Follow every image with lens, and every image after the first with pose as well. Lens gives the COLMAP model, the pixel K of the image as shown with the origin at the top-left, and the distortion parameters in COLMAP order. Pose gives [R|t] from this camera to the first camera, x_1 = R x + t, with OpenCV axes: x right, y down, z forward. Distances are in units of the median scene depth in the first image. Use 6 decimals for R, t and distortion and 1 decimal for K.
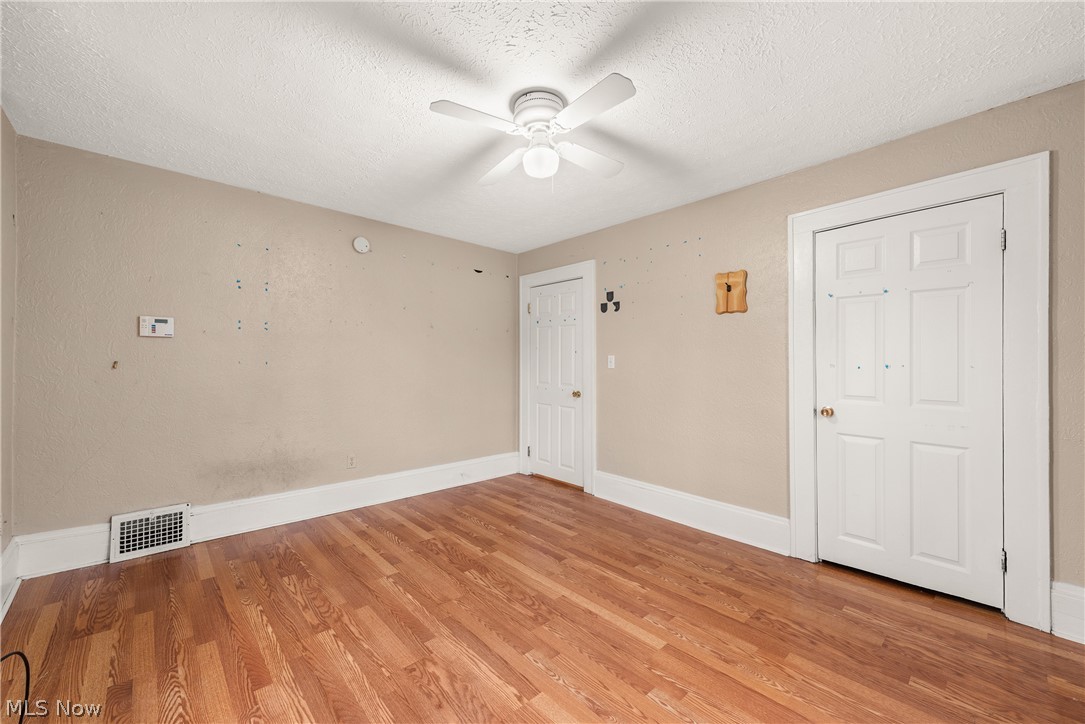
lens RADIAL K [[434.9, 0, 548.8], [0, 434.9, 355.6], [0, 0, 1]] dist [0.000574, -0.000035]
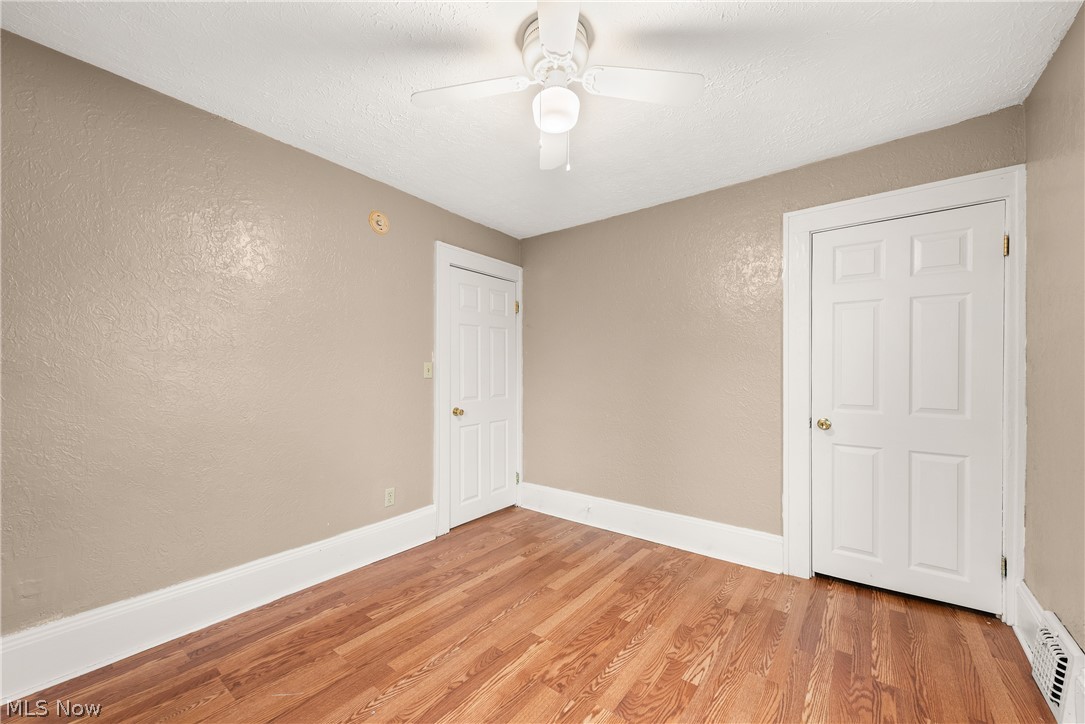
lens RADIAL K [[434.9, 0, 540.6], [0, 434.9, 370.2], [0, 0, 1]] dist [0.000574, -0.000035]
pose [[0.979984, -0.004900, 0.199016, -0.163010], [0.002001, 0.999889, 0.014766, -0.000102], [-0.199067, -0.014072, 0.979885, 0.192046]]
